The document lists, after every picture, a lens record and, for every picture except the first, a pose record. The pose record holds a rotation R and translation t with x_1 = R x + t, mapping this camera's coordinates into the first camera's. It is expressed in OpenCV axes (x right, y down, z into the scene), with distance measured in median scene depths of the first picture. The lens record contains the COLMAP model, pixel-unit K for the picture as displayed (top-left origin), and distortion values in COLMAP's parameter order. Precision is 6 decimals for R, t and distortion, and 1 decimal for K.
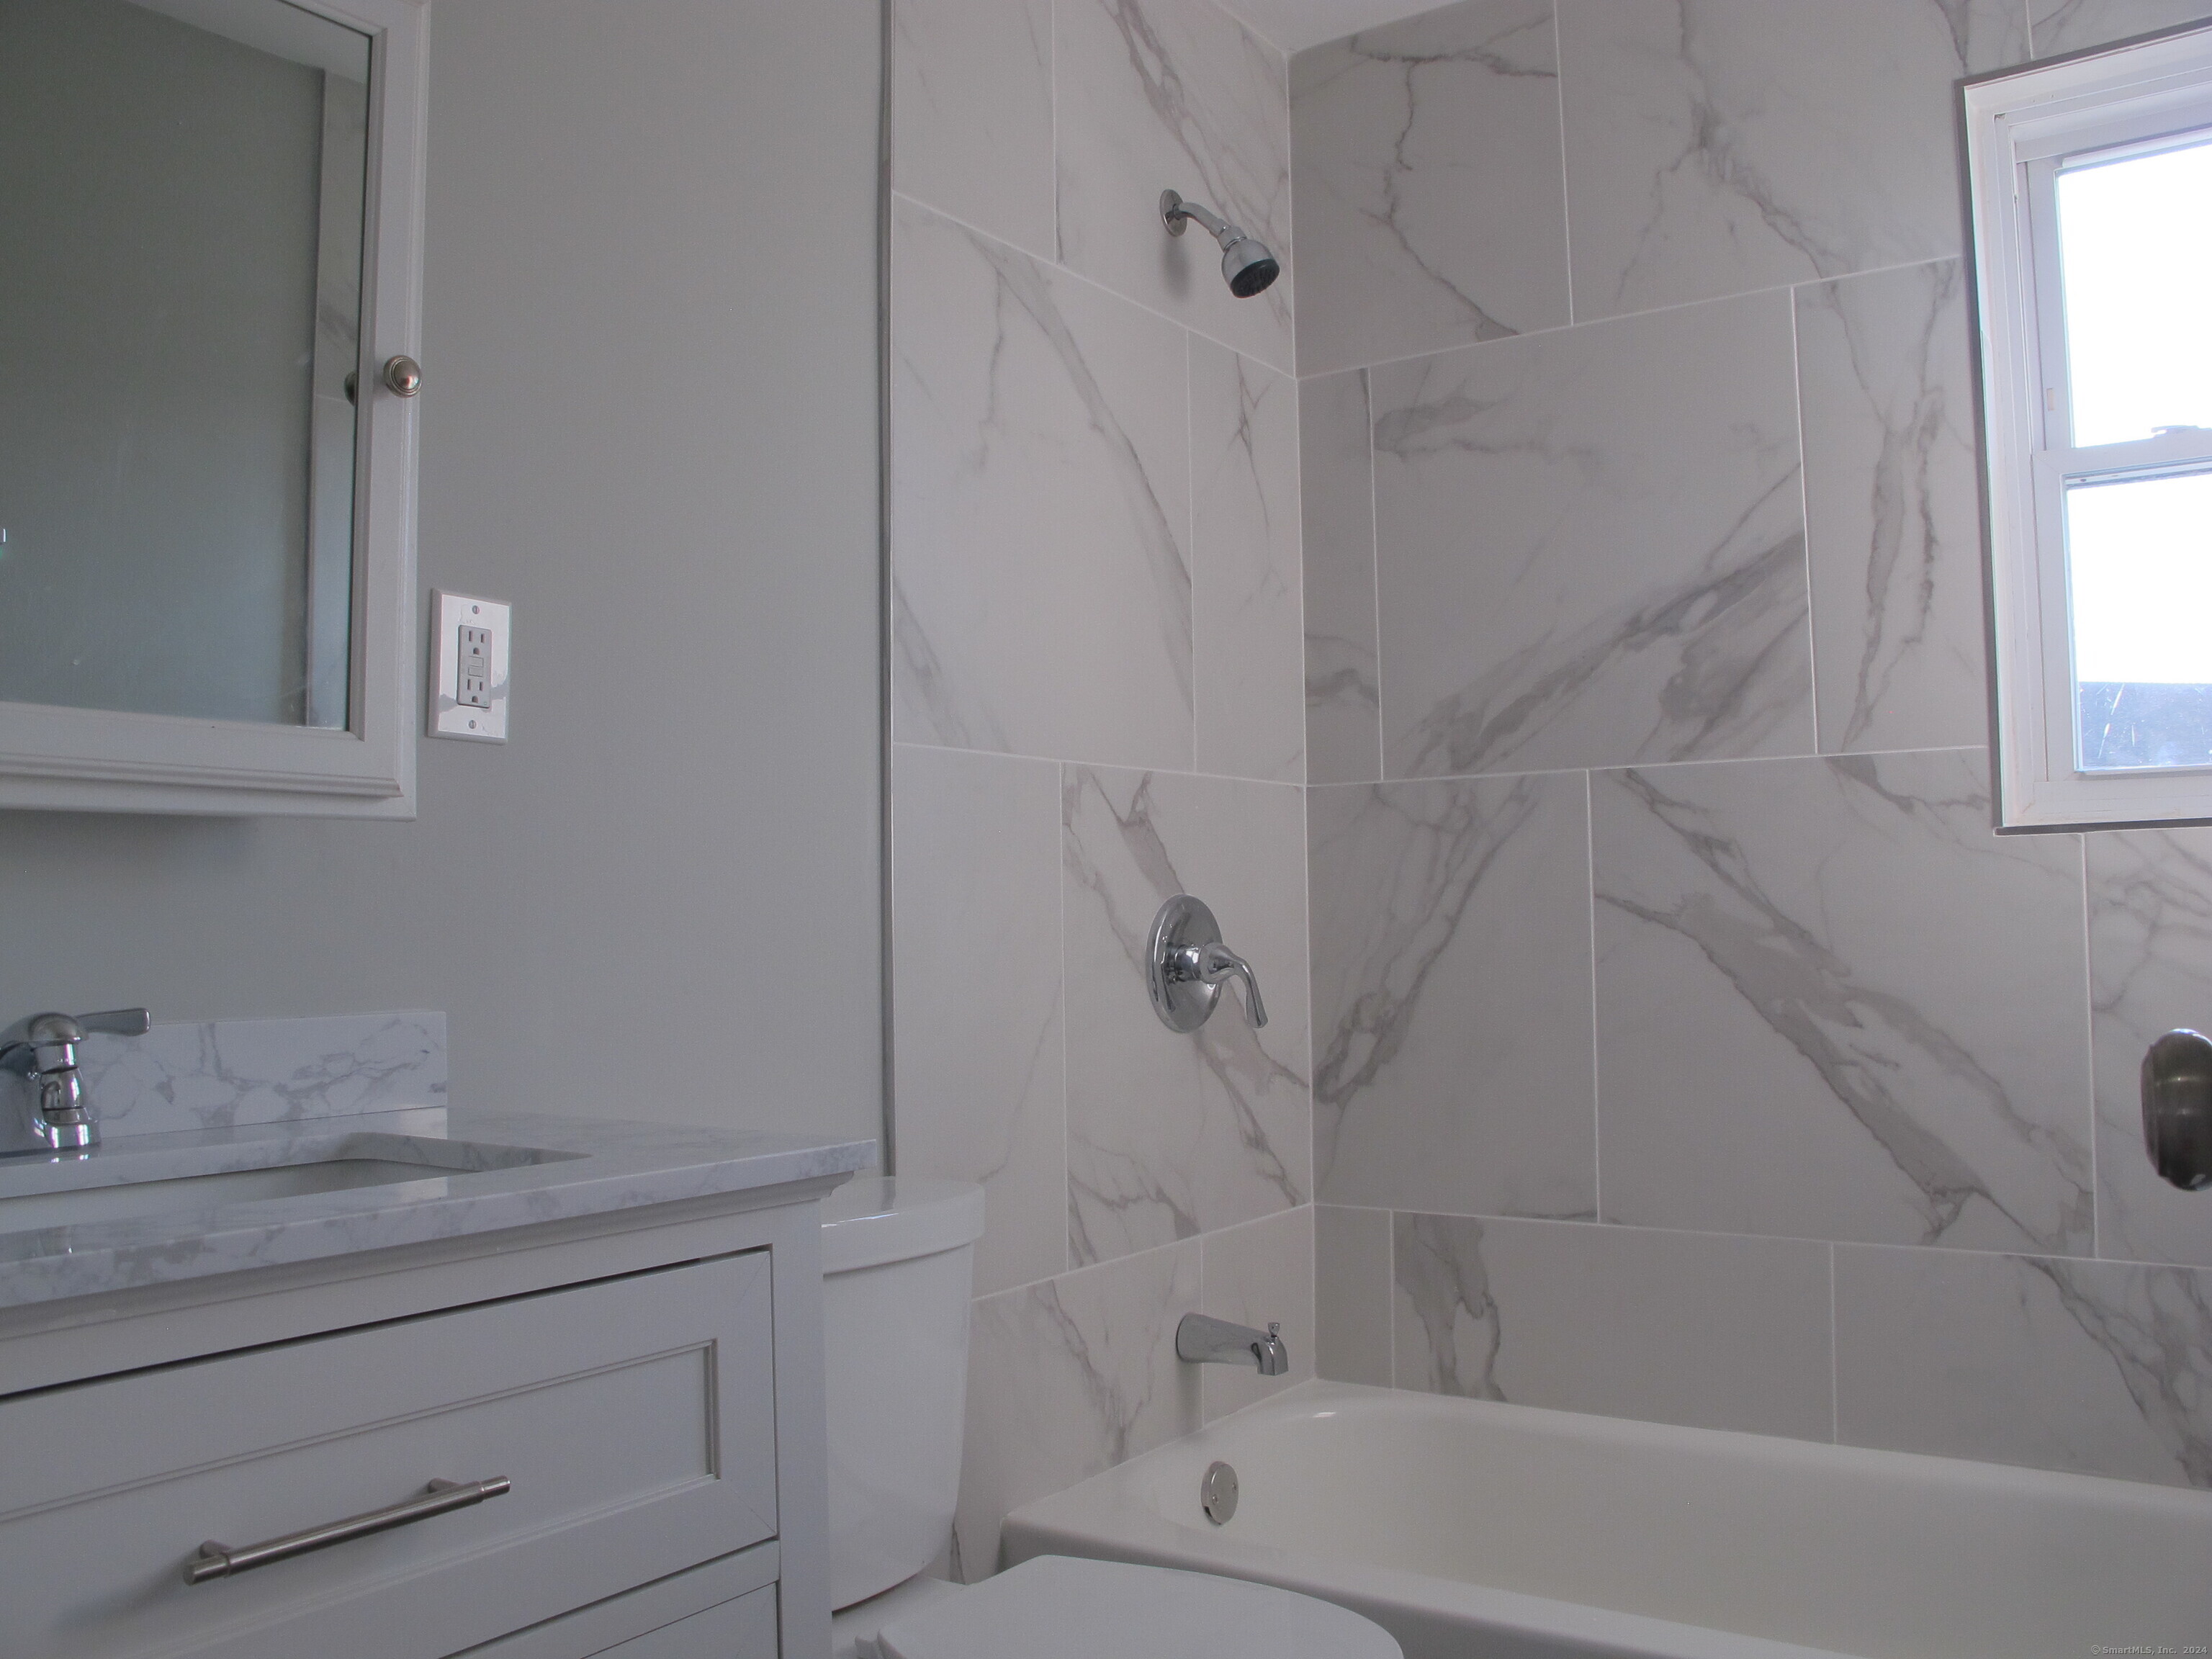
lens RADIAL K [[1829.4, 0, 1106.0], [0, 1829.4, 829.5], [0, 0, 1]] dist [-0.145709, 0.101120]
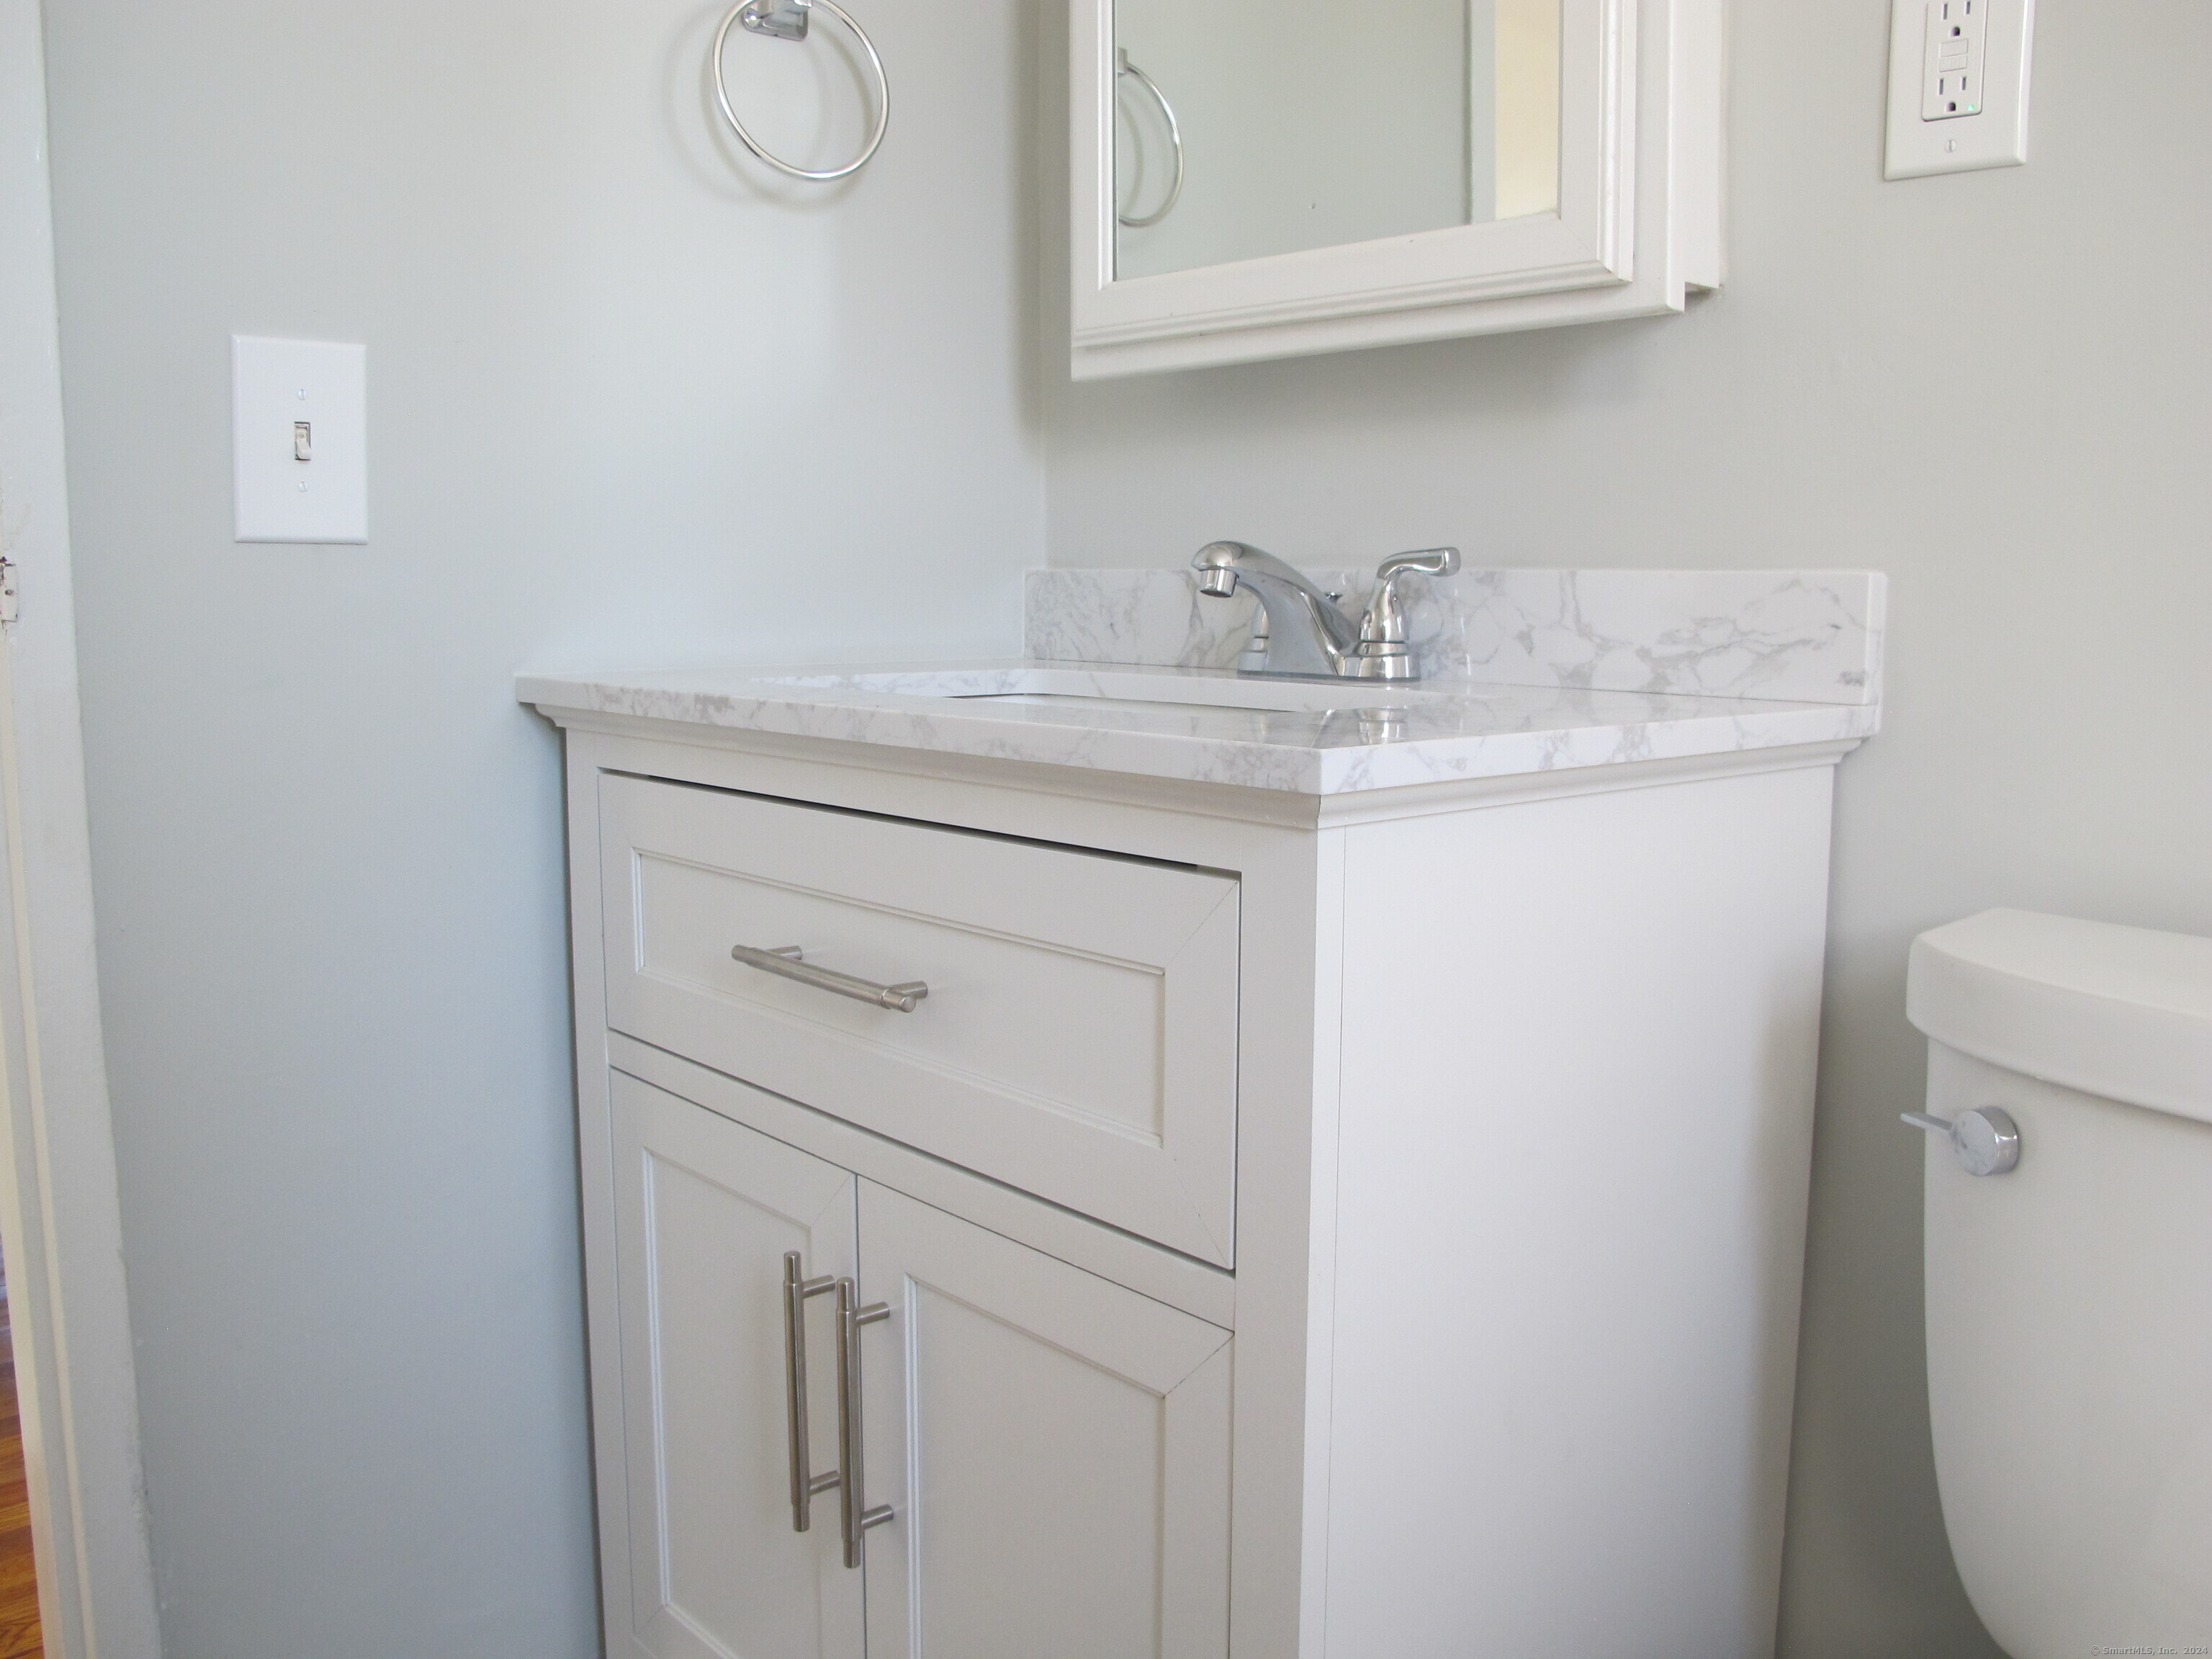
lens RADIAL K [[1829.4, 0, 1106.0], [0, 1829.4, 829.5], [0, 0, 1]] dist [-0.145709, 0.101120]
pose [[-0.216329, 0.149914, -0.964742, 0.439425], [0.053986, 0.988466, 0.141495, 0.095874], [0.974827, -0.021473, -0.221927, 0.962381]]
